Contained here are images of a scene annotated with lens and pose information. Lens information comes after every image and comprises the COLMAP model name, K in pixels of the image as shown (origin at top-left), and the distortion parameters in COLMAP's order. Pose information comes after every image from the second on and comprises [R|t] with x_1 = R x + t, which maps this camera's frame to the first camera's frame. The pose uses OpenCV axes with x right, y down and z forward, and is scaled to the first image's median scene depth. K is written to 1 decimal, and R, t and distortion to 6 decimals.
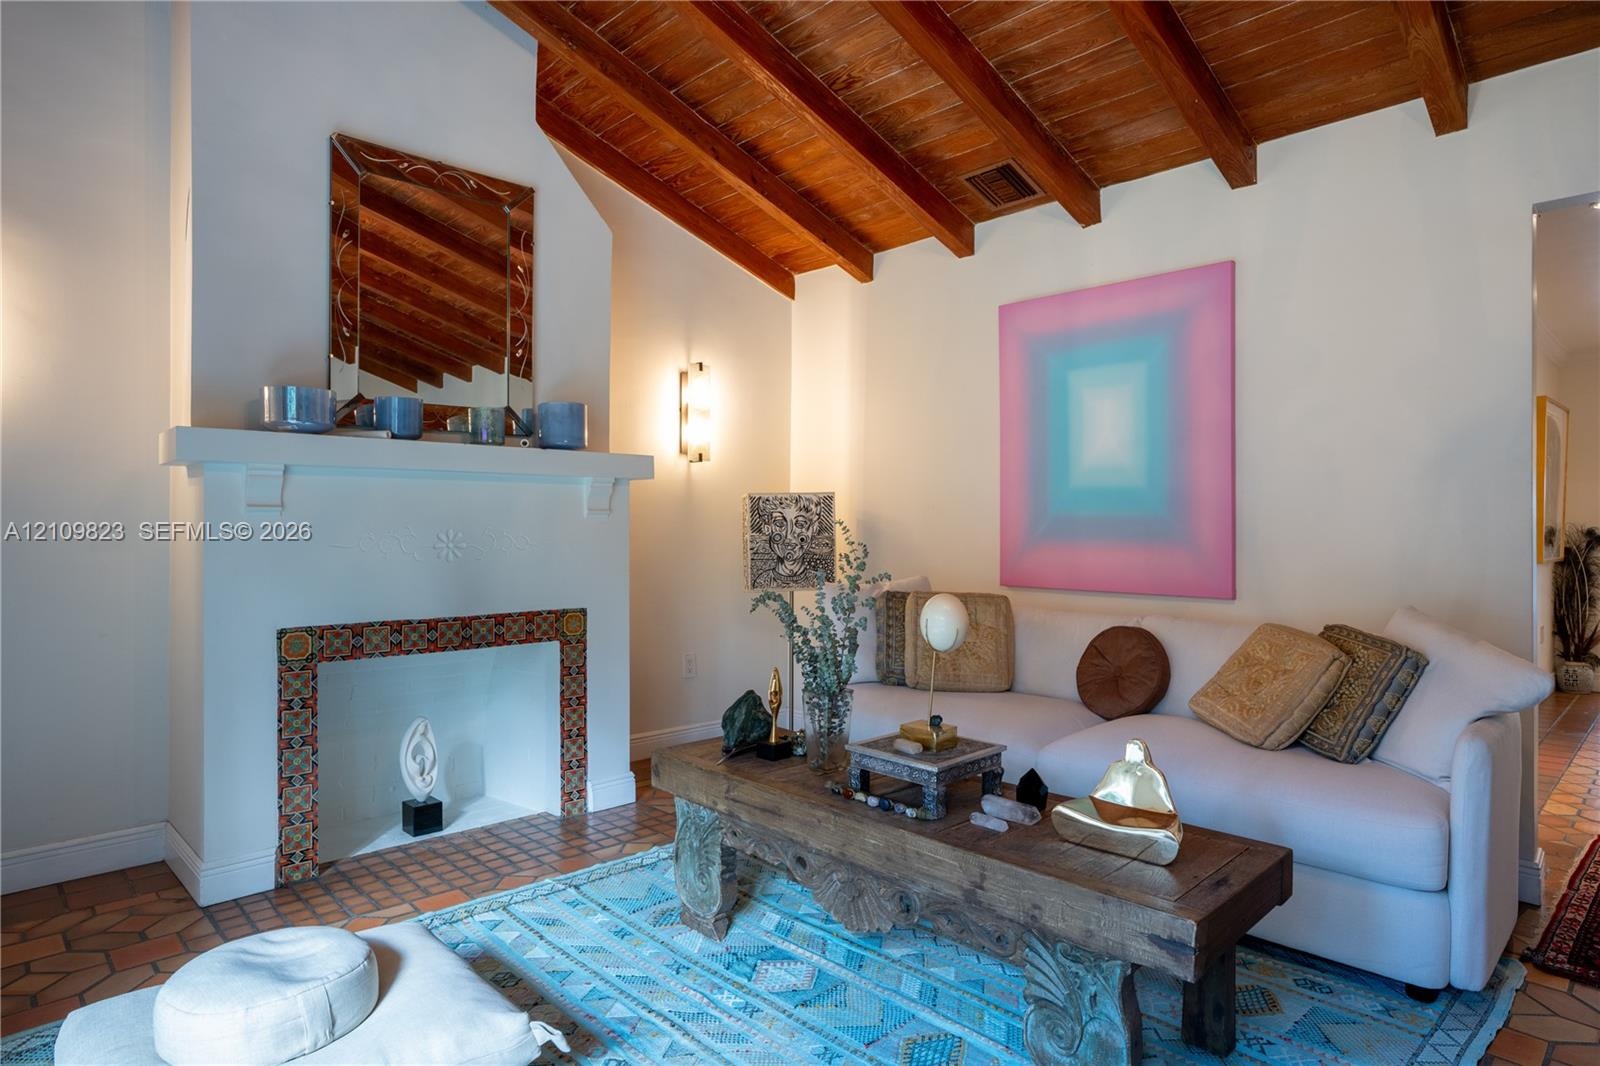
lens RADIAL K [[892.7, 0, 799.9], [0, 892.7, 528.0], [0, 0, 1]] dist [-0.030407, 0.001816]
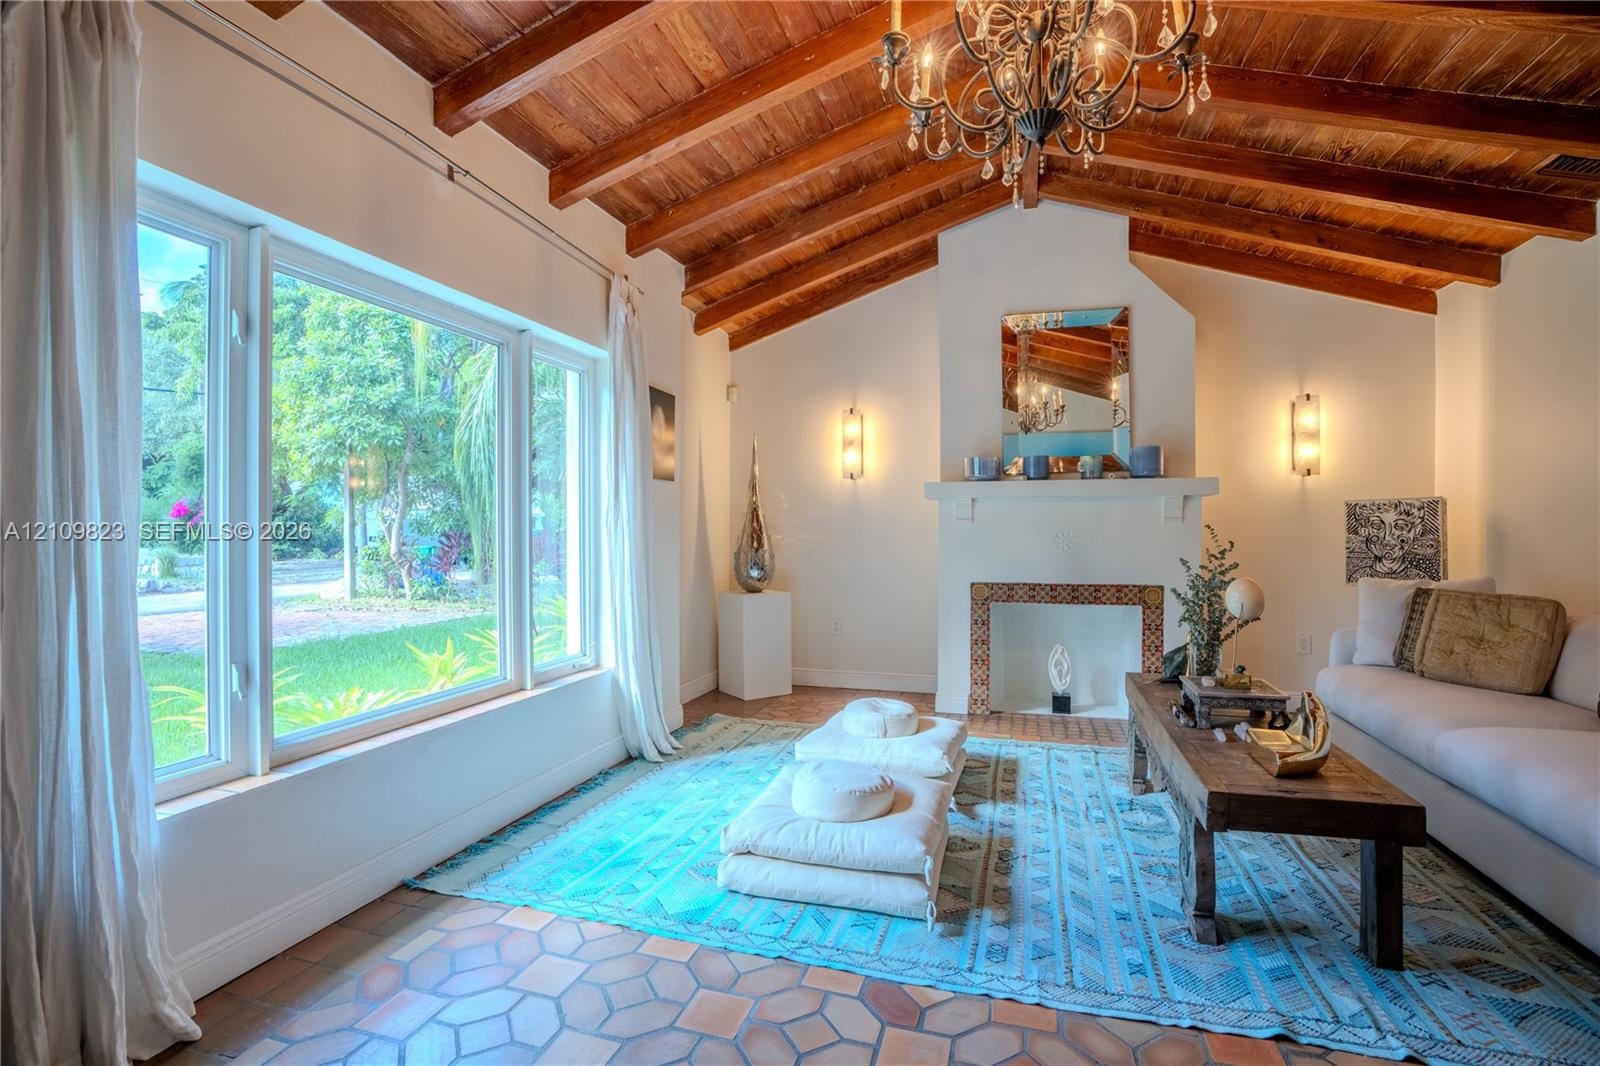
lens RADIAL K [[734.6, 0, 803.8], [0, 734.6, 528.2], [0, 0, 1]] dist [-0.070553, 0.028086]
pose [[0.486951, -0.003318, -0.873423, 0.533859], [-0.000507, 0.999992, -0.004082, 0.001744], [0.873429, 0.002431, 0.486945, -0.090016]]
